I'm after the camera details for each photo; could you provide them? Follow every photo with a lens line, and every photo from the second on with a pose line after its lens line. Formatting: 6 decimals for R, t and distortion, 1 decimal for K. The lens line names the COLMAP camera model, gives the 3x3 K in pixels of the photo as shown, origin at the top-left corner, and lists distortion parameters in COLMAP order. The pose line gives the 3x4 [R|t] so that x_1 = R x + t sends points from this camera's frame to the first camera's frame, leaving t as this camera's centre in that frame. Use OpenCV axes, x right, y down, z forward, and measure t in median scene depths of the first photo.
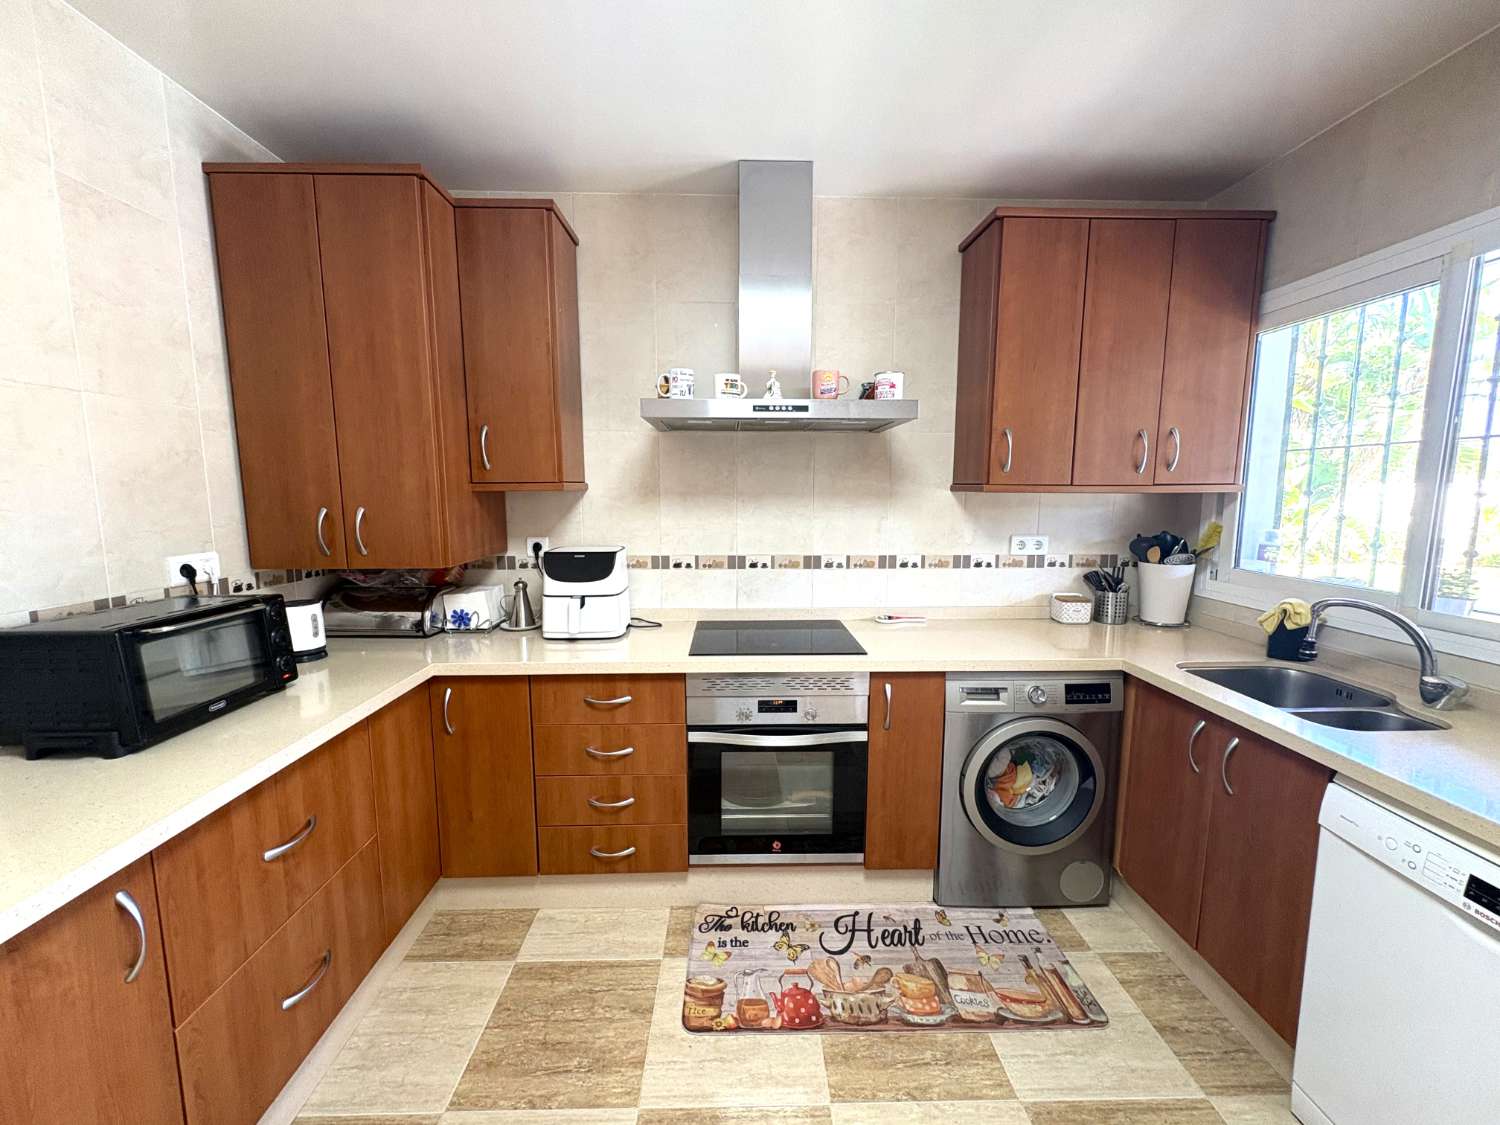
lens RADIAL K [[596.1, 0, 748.0], [0, 596.1, 562.7], [0, 0, 1]] dist [0.001319, -0.000225]
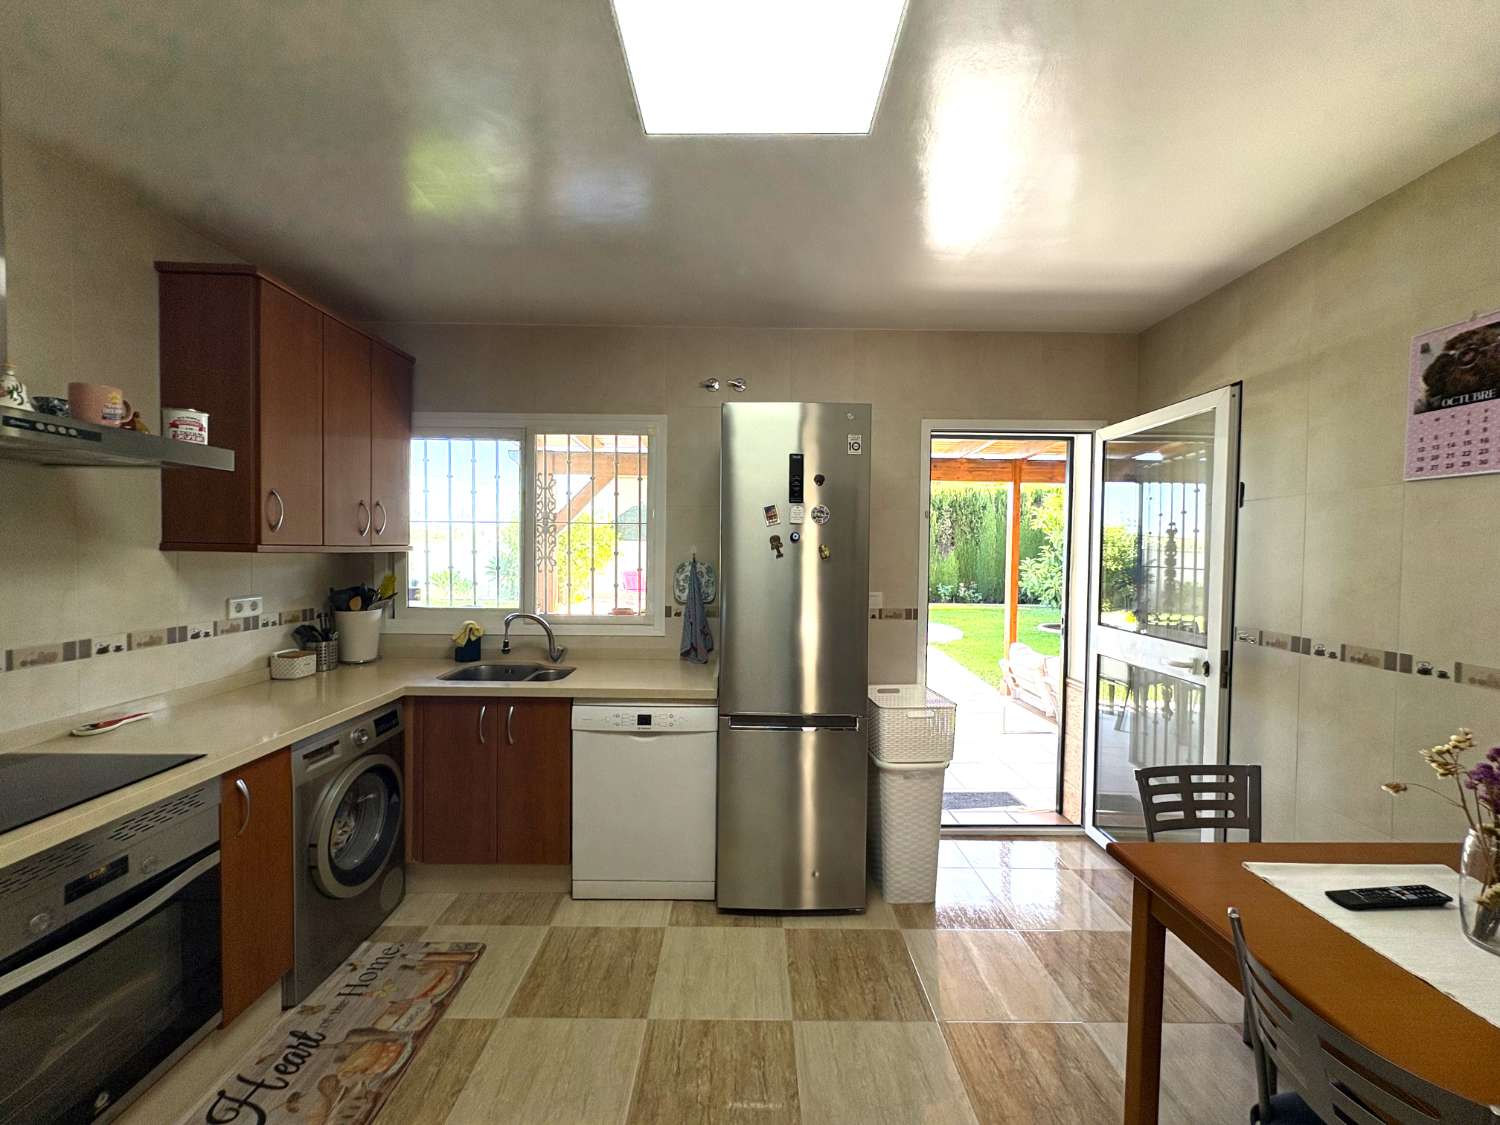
lens RADIAL K [[596.1, 0, 746.9], [0, 596.1, 563.2], [0, 0, 1]] dist [0.001319, -0.000225]
pose [[0.020044, -0.023536, 0.999522, -0.565999], [0.110924, 0.993603, 0.021172, -0.038089], [-0.993627, 0.110446, 0.022527, 0.227768]]
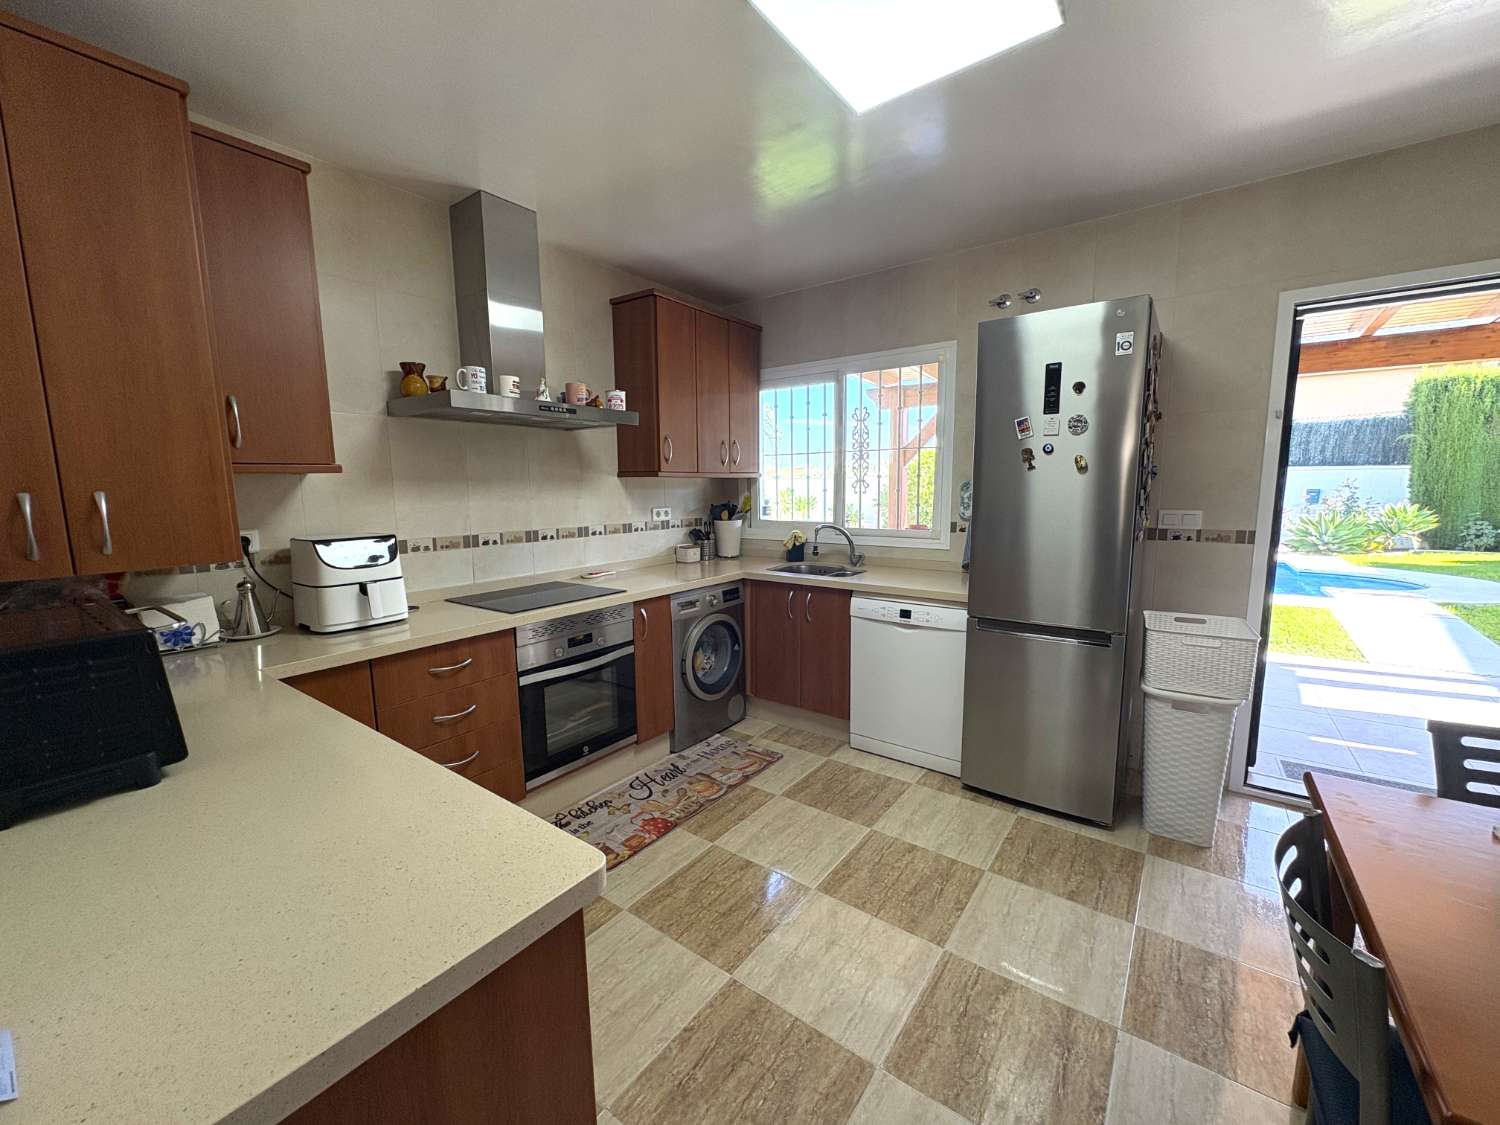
lens RADIAL K [[596.1, 0, 748.5], [0, 596.1, 562.1], [0, 0, 1]] dist [0.001319, -0.000225]
pose [[0.617295, -0.108358, 0.779234, -0.691895], [0.106160, 0.992883, 0.053970, 0.039632], [-0.779536, 0.049408, 0.624406, -0.099189]]
